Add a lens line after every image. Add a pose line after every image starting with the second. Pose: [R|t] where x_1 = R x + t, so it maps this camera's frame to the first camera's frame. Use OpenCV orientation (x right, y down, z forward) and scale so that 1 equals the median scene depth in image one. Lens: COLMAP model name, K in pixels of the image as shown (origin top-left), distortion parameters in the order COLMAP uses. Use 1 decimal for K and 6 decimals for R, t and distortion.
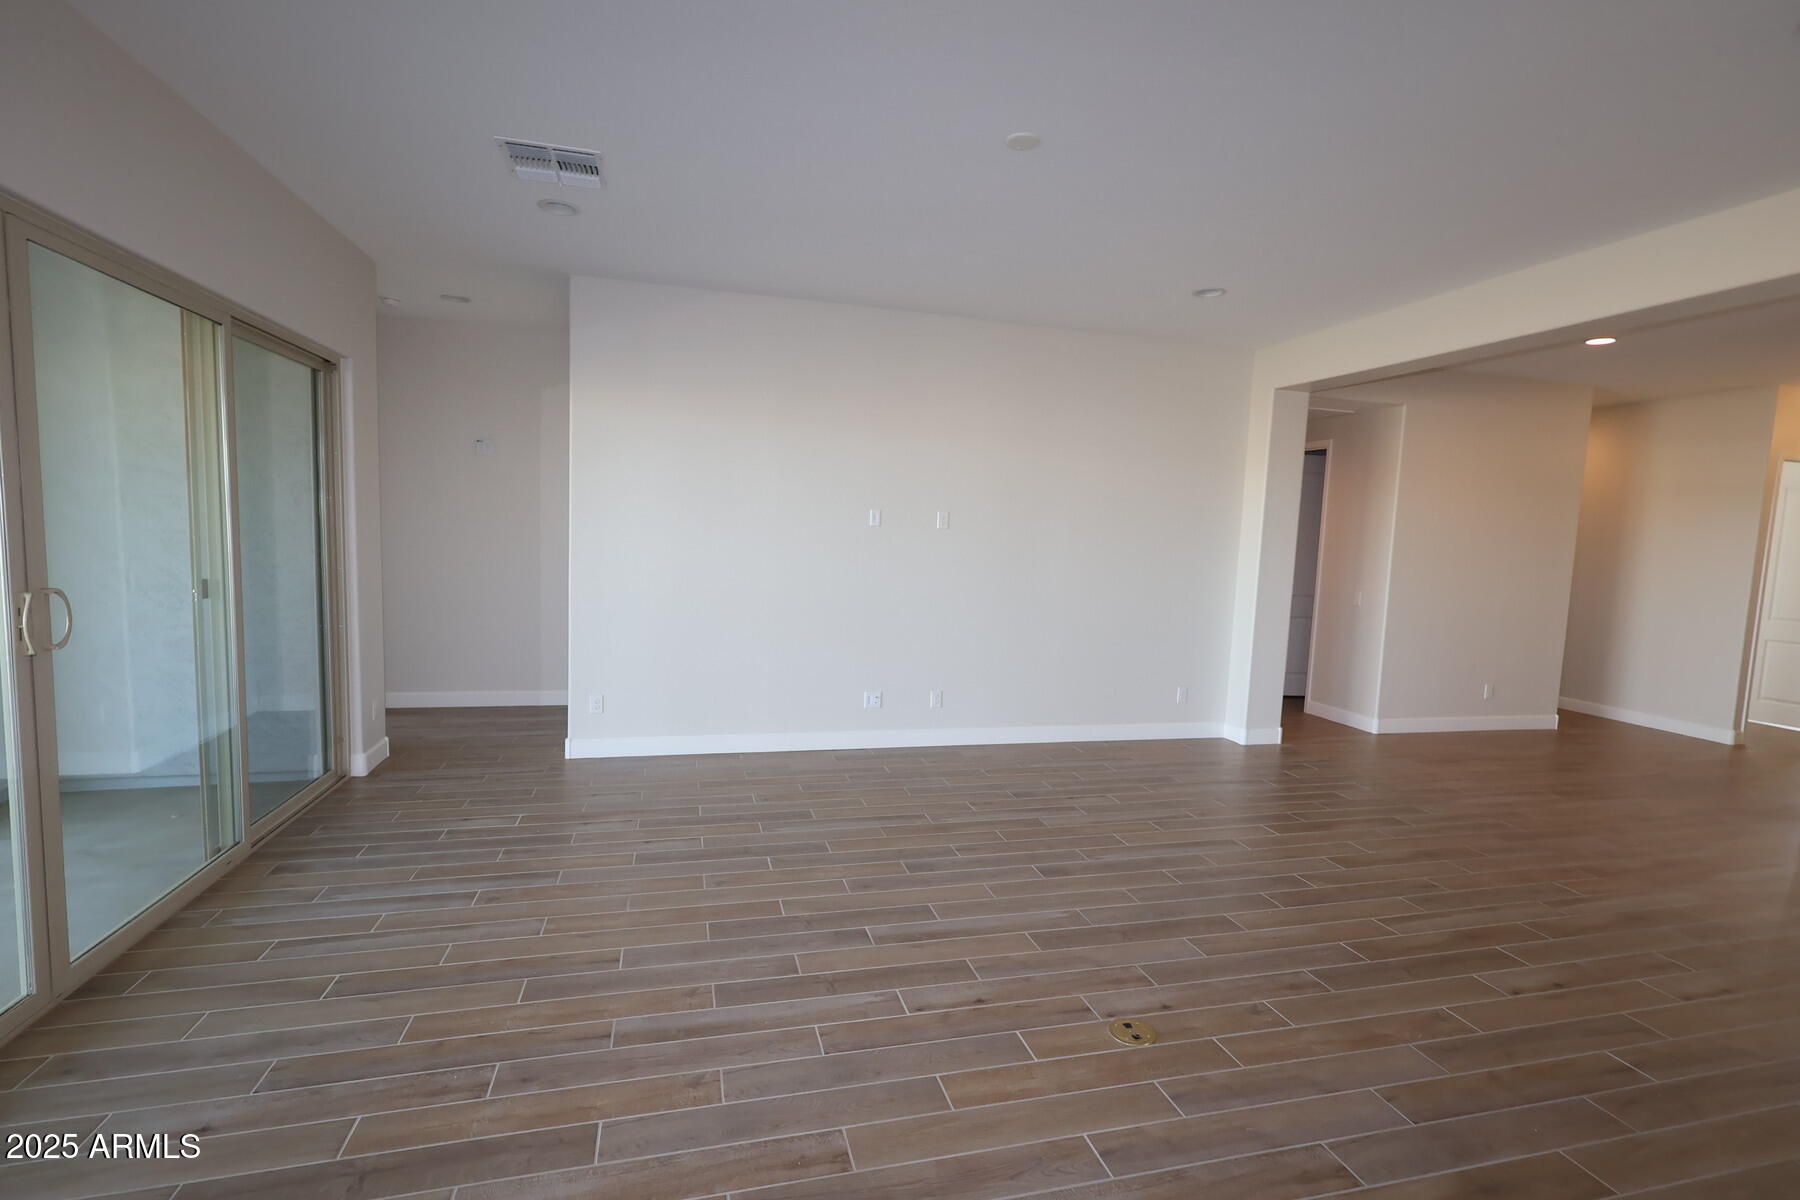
lens RADIAL K [[826.5, 0, 904.6], [0, 826.5, 607.7], [0, 0, 1]] dist [0.000739, 0.000134]
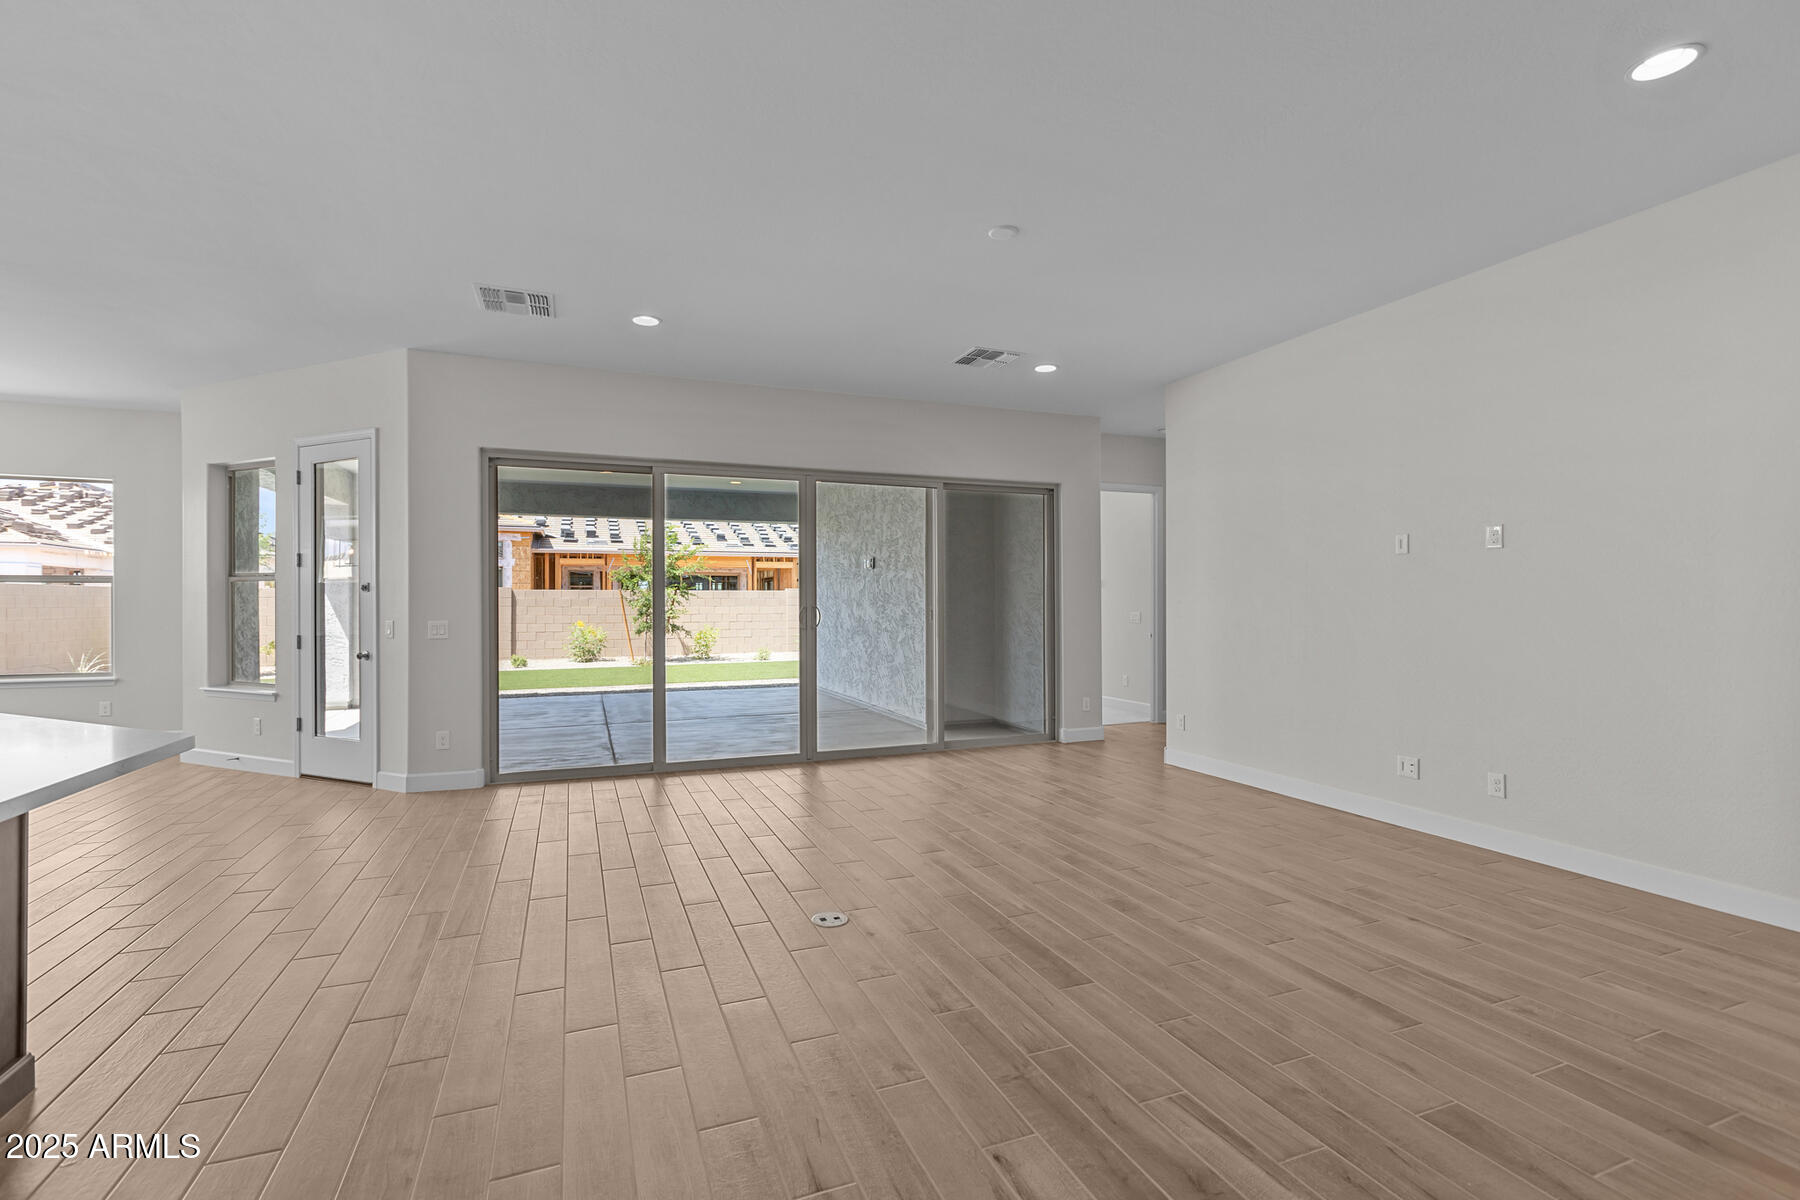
lens RADIAL K [[805.3, 0, 904.5], [0, 805.3, 603.1], [0, 0, 1]] dist [-0.004826, -0.000506]
pose [[0.124961, -0.040320, -0.991342, 0.892677], [-0.081436, 0.995386, -0.050750, 0.041166], [0.988814, 0.087073, 0.121101, 0.524146]]
